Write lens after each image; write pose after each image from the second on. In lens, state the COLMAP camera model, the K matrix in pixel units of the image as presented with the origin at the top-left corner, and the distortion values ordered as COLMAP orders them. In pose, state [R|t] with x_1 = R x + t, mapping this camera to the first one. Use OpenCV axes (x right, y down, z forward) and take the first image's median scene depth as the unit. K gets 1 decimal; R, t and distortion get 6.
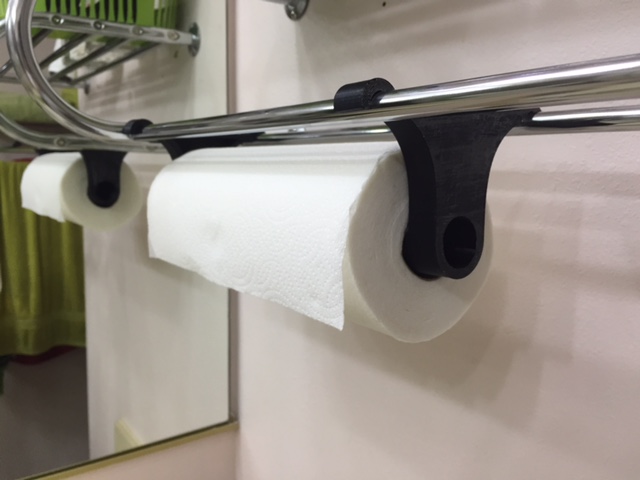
lens RADIAL K [[563.4, 0, 320.0], [0, 563.4, 240.0], [0, 0, 1]] dist [0.003133, -0.005504]
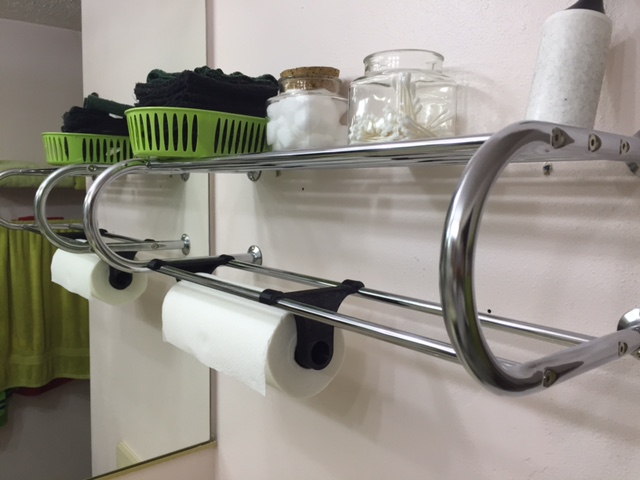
lens RADIAL K [[535.8, 0, 320.0], [0, 535.8, 240.0], [0, 0, 1]] dist [0.089234, -0.132741]
pose [[0.998843, -0.009593, 0.047118, 0.069730], [0.011421, 0.999186, -0.038681, -0.159873], [-0.046709, 0.039174, 0.998140, -0.497541]]
